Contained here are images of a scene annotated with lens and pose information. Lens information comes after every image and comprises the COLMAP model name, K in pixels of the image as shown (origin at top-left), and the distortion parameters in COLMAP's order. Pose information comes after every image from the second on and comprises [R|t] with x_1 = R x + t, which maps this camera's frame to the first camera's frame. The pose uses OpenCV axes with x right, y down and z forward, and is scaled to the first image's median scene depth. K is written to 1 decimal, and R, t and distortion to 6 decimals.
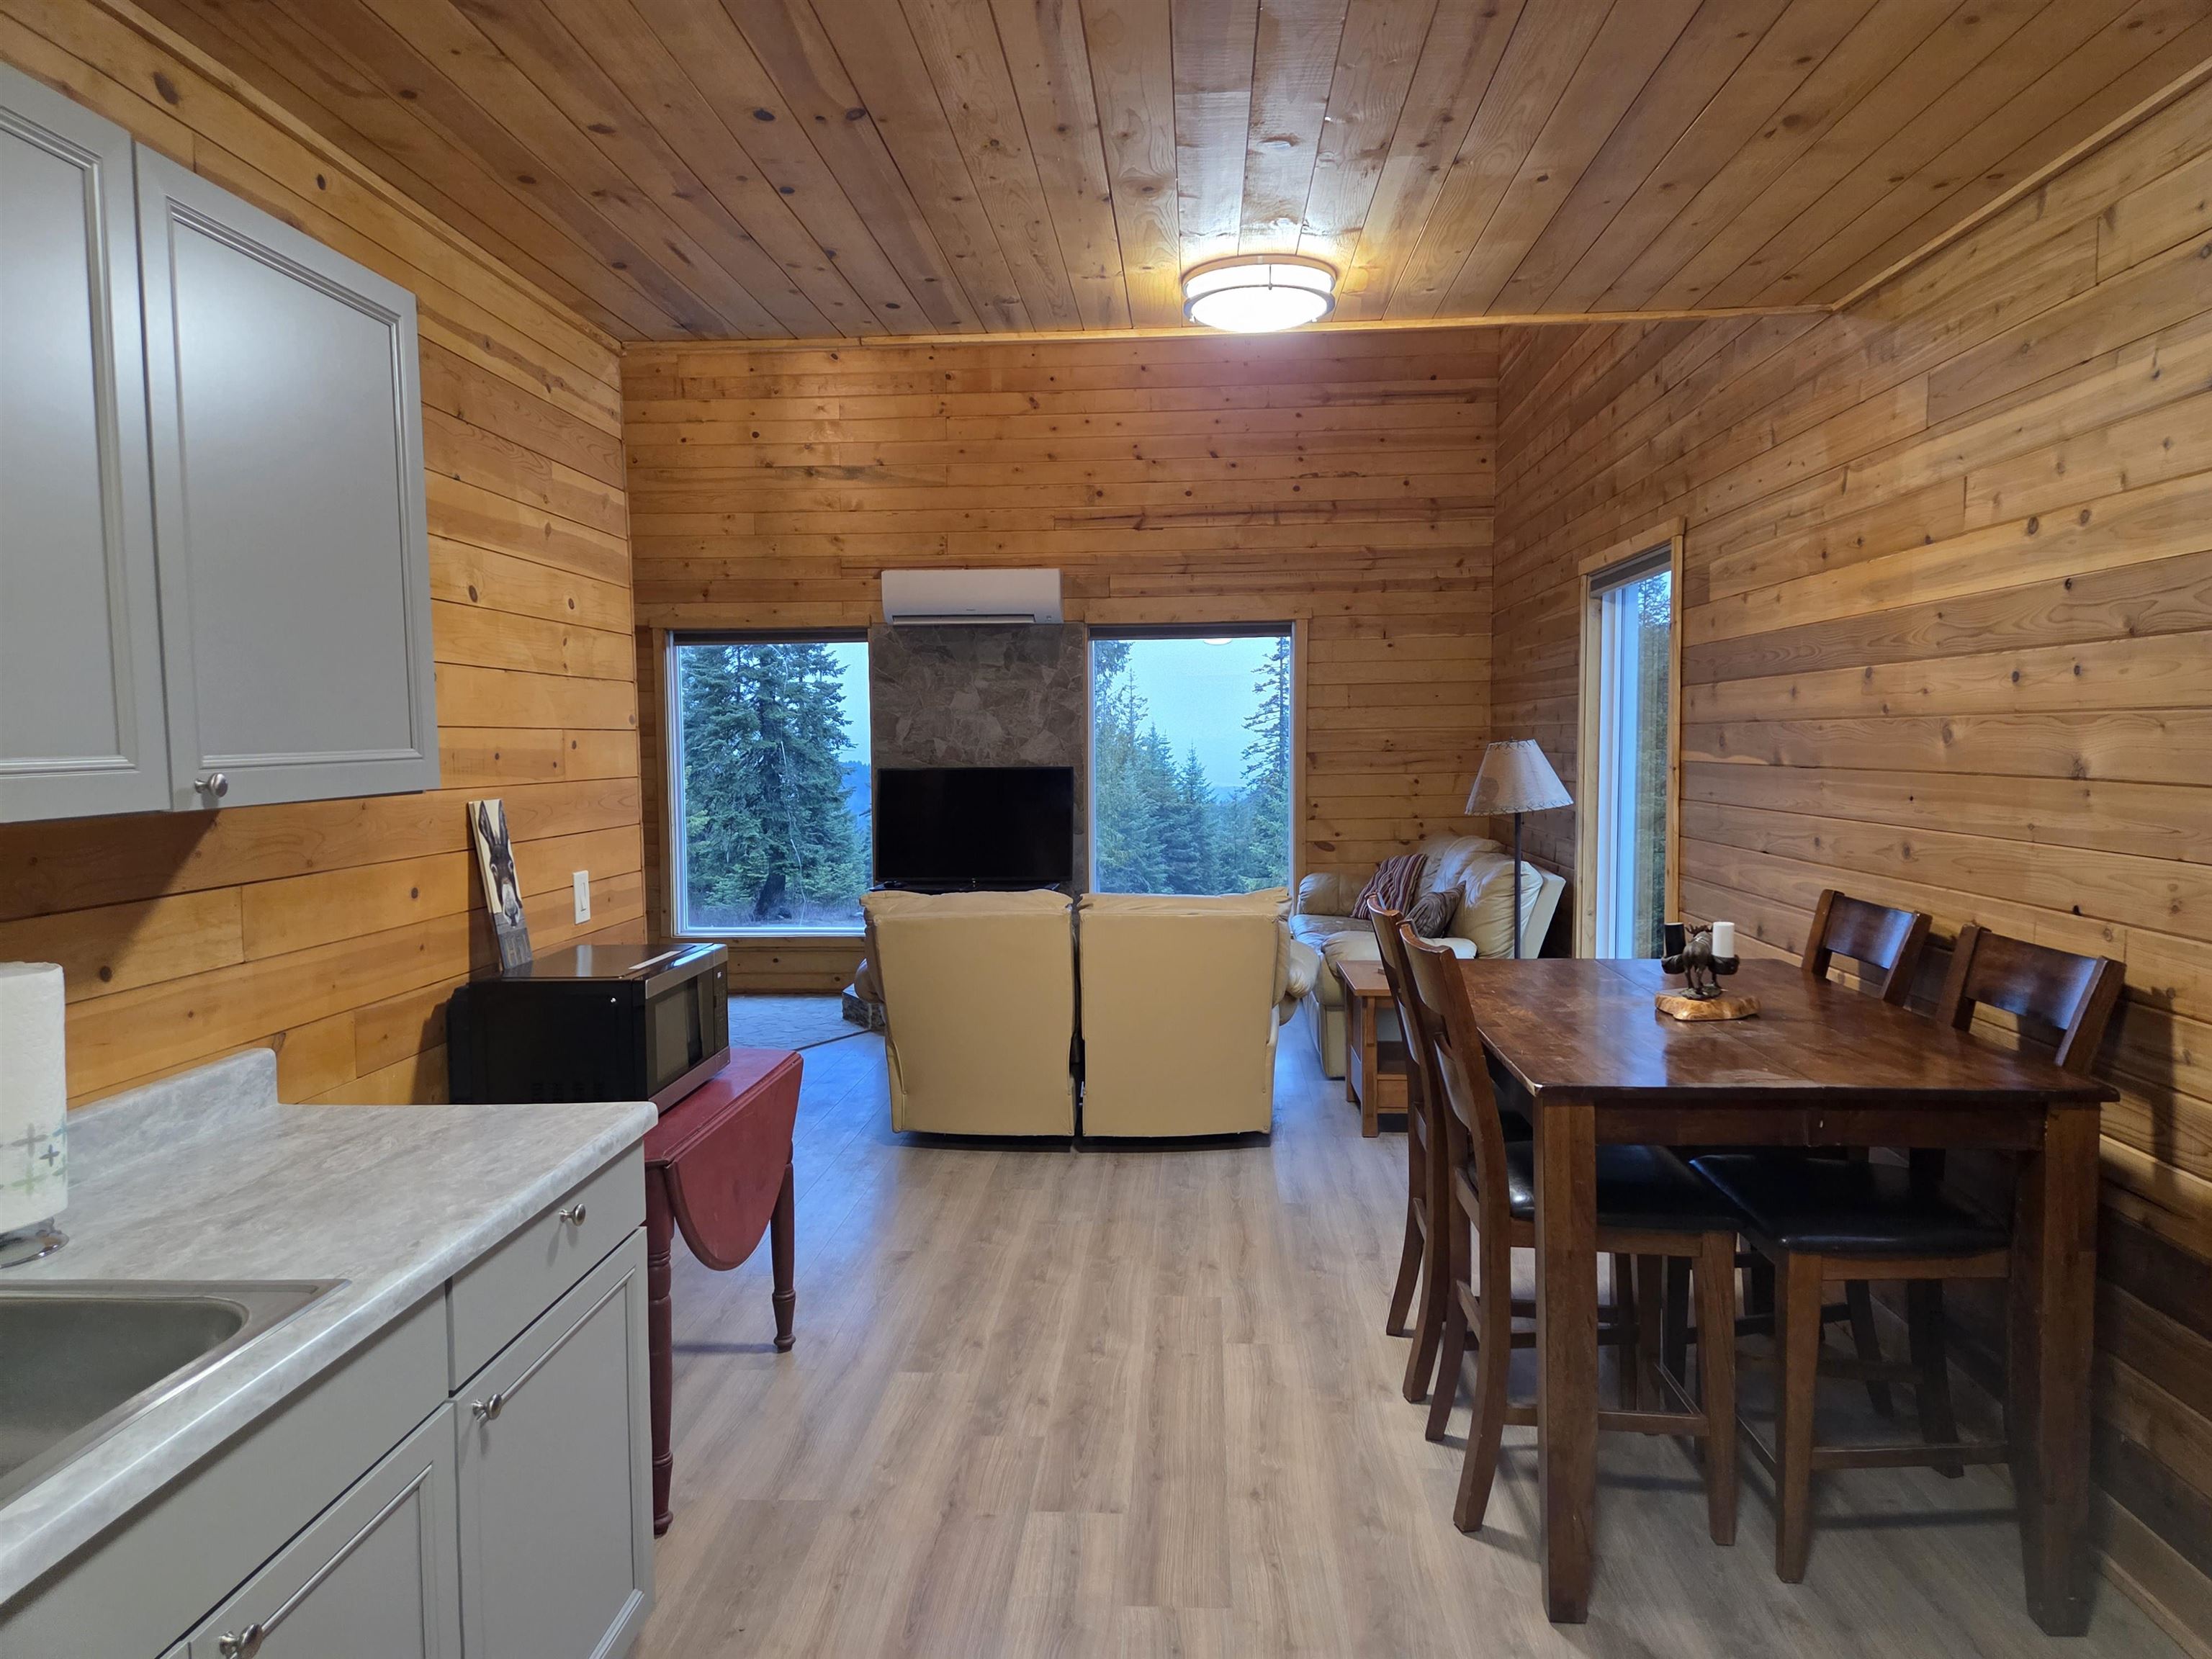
lens RADIAL K [[1475.4, 0, 1107.8], [0, 1475.4, 833.4], [0, 0, 1]] dist [0.071429, -0.057723]
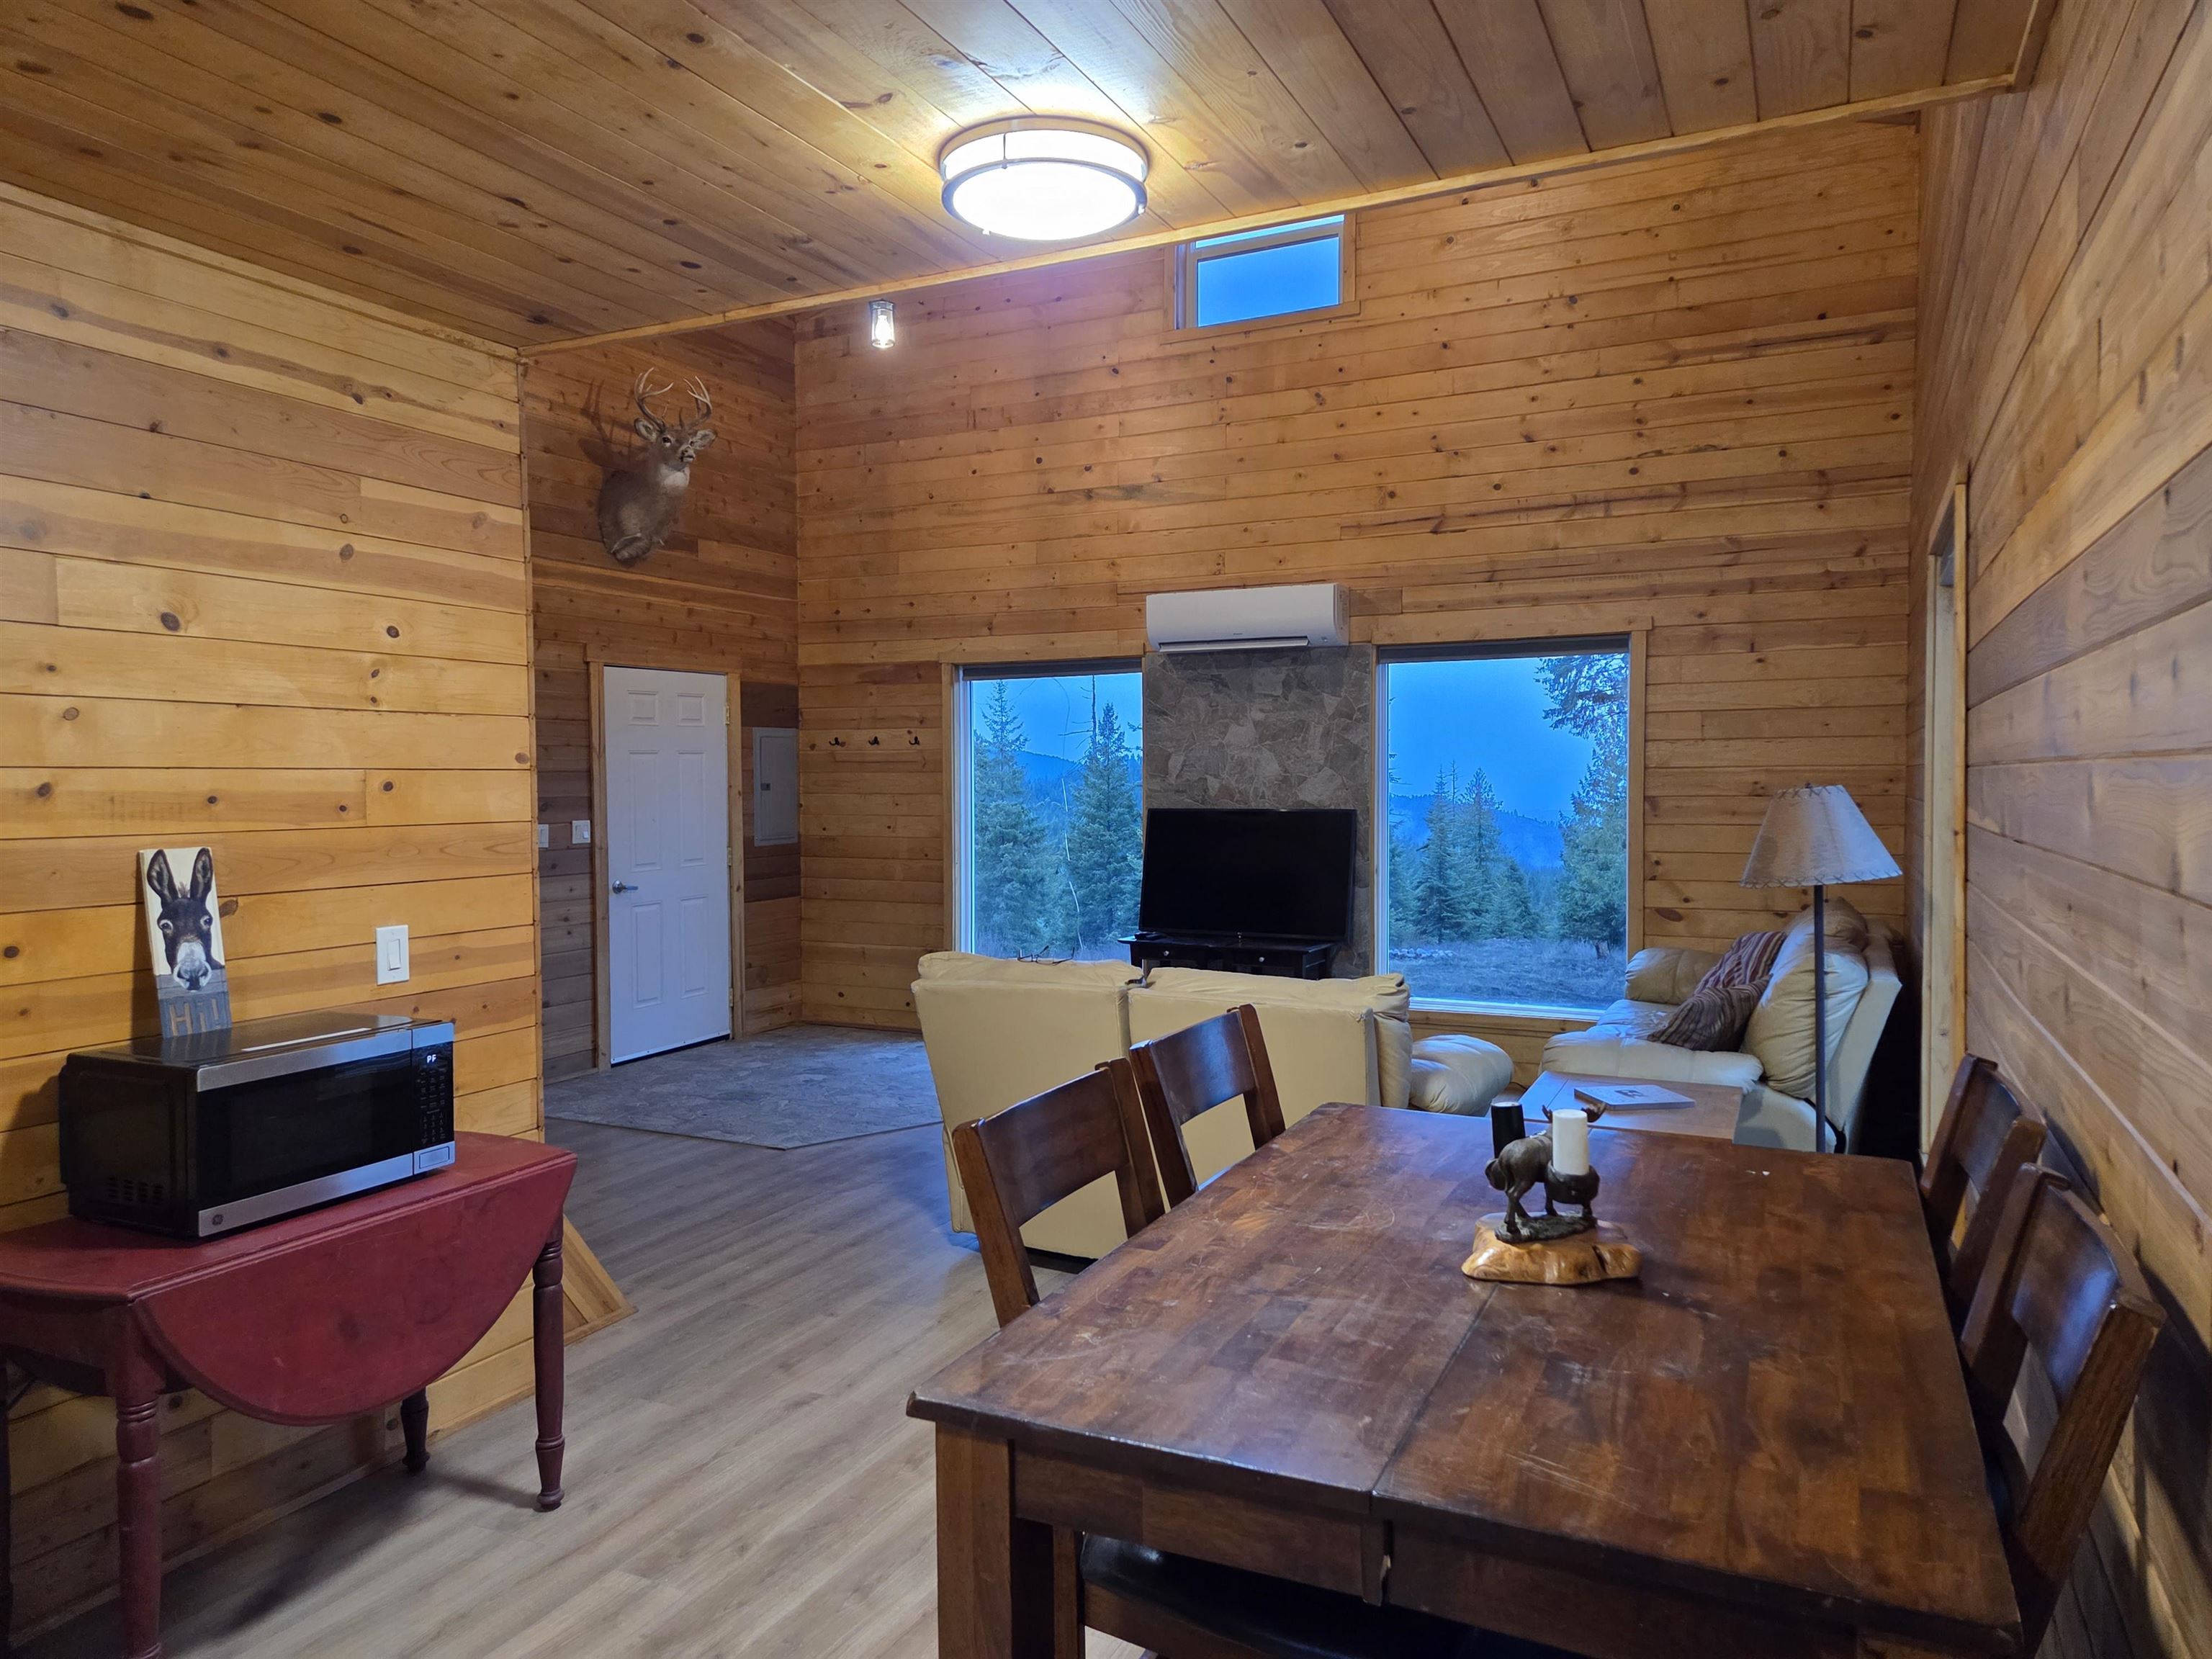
lens RADIAL K [[1475.4, 0, 1092.6], [0, 1475.4, 809.6], [0, 0, 1]] dist [0.071429, -0.057723]
pose [[0.923288, 0.014879, -0.383821, 0.169076], [-0.029713, 0.999022, -0.032749, -0.012306], [0.382958, 0.041642, 0.922827, 0.141267]]
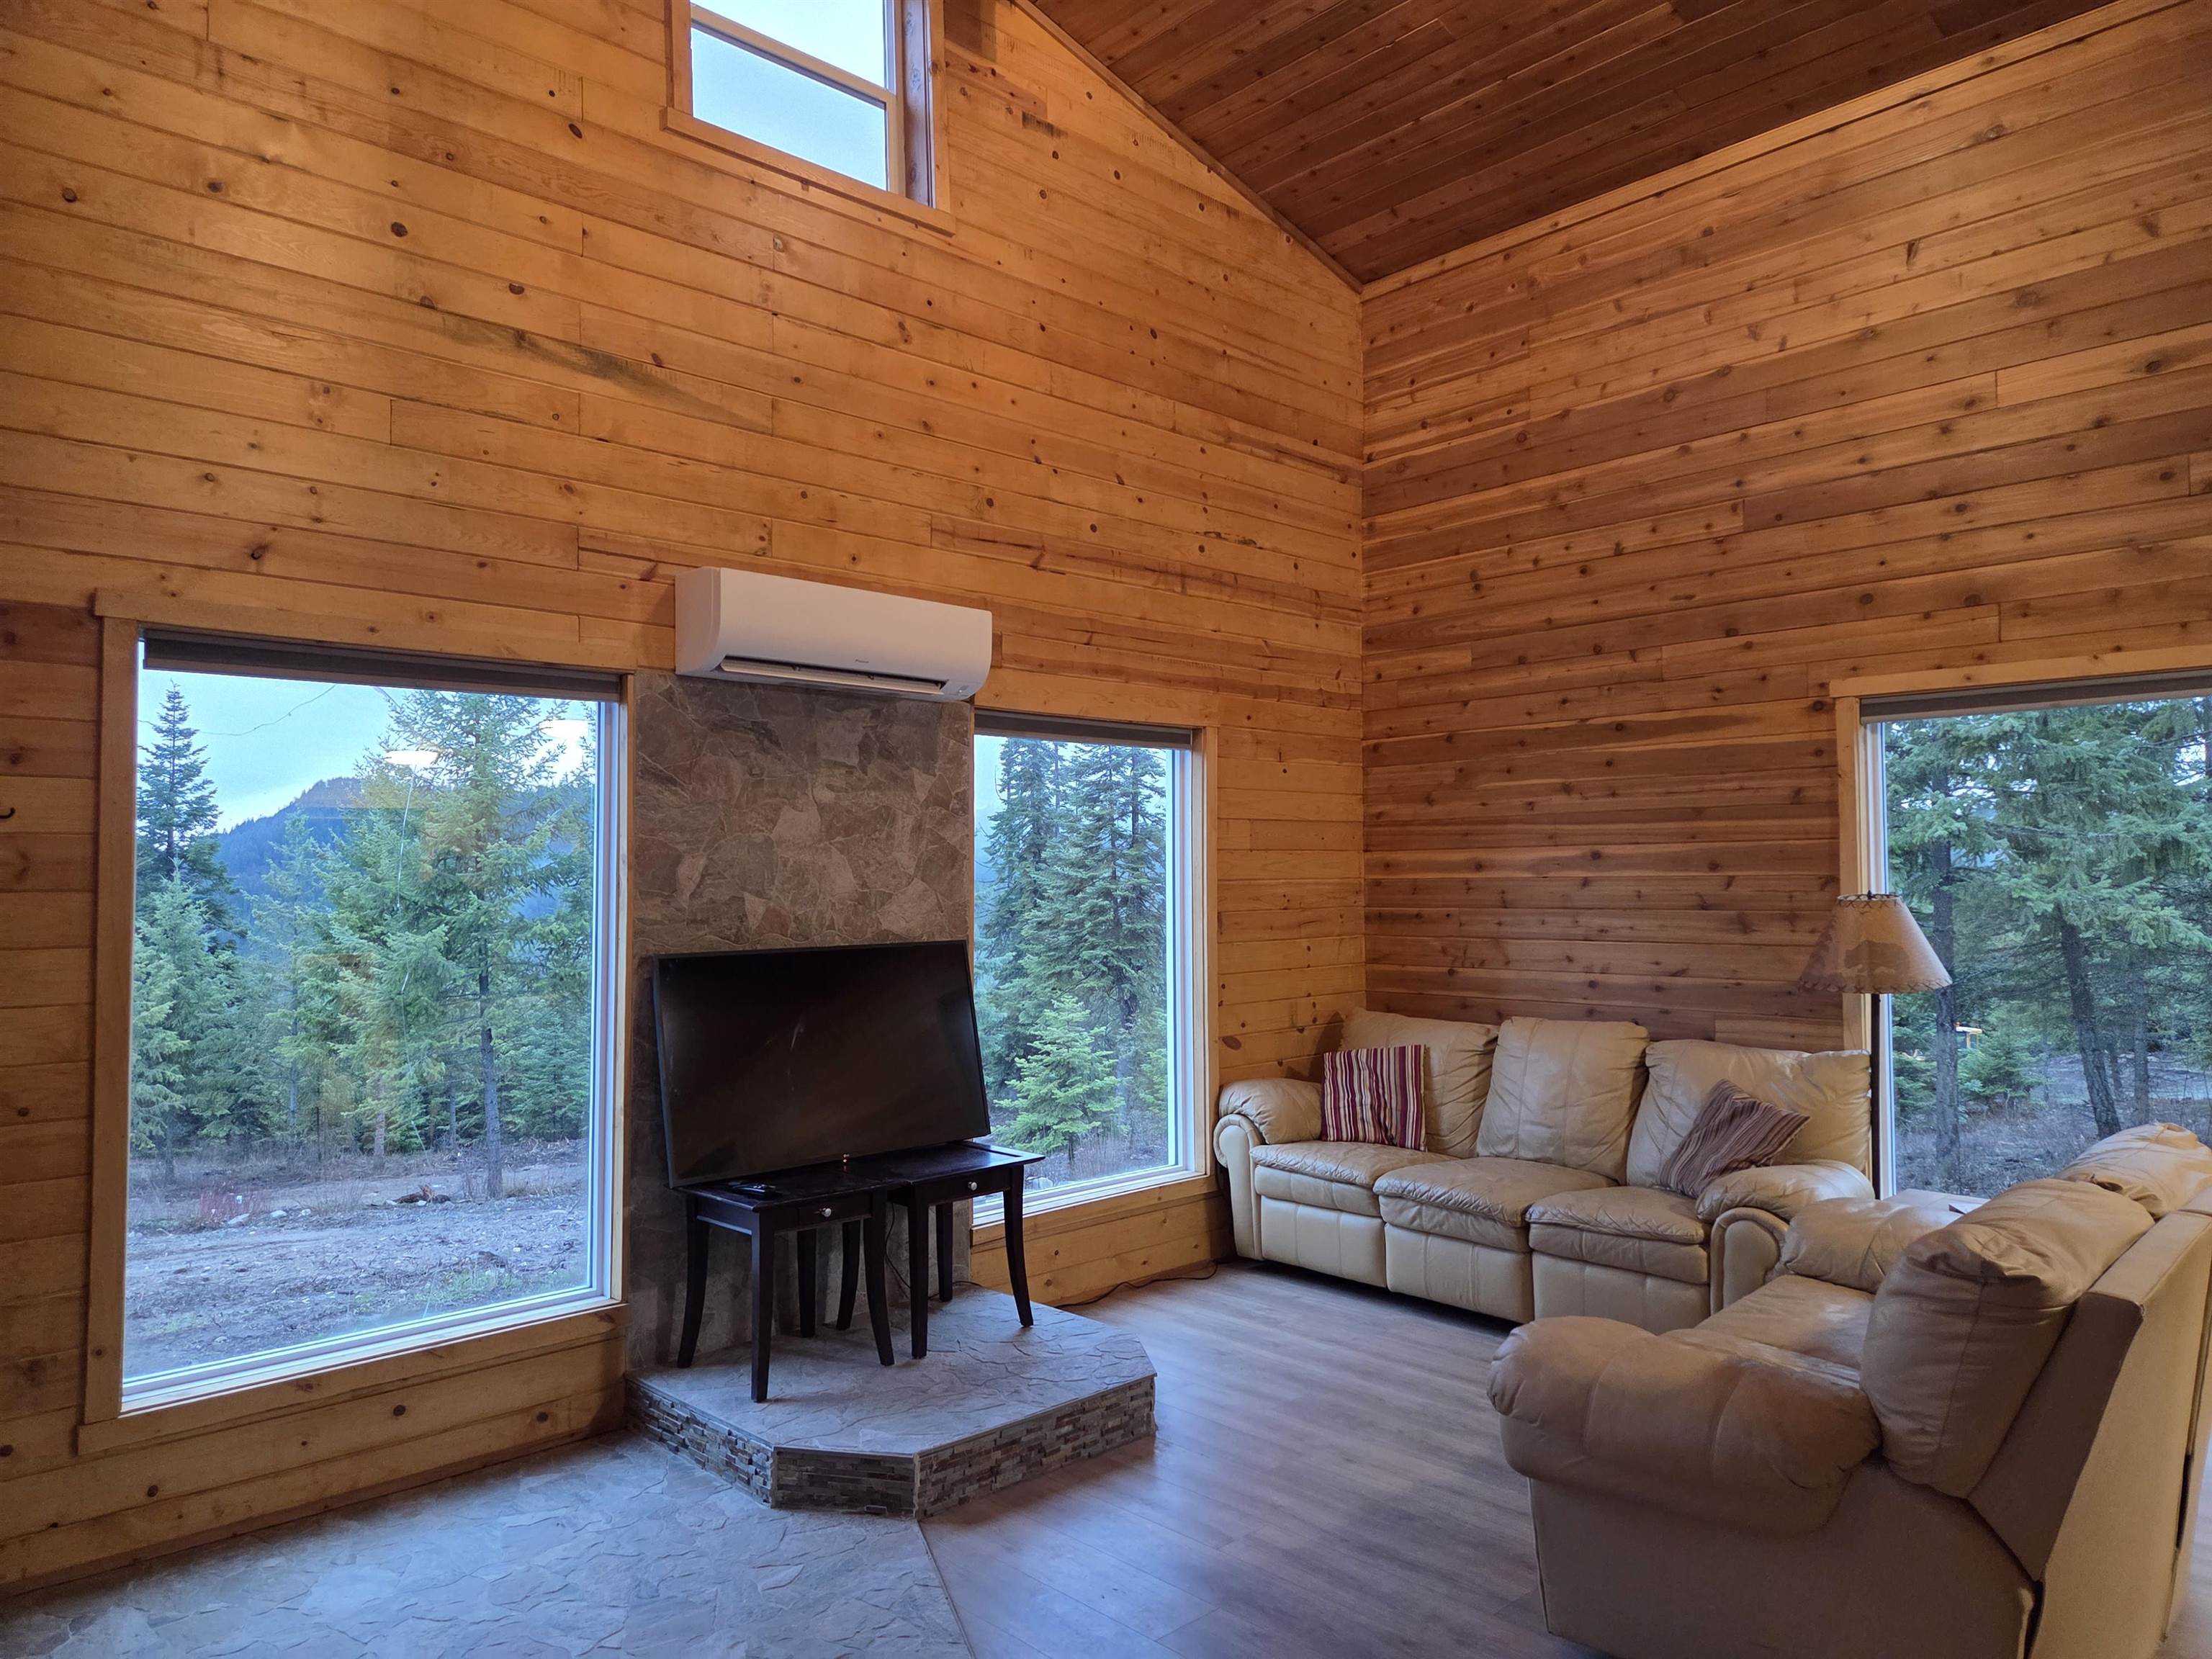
lens RADIAL K [[1475.4, 0, 1107.3], [0, 1475.4, 823.6], [0, 0, 1]] dist [0.071429, -0.057723]
pose [[0.675490, 0.033564, 0.736605, -0.429526], [0.049527, 0.994642, -0.090739, -0.035586], [-0.735704, 0.097775, 0.670208, 0.559869]]
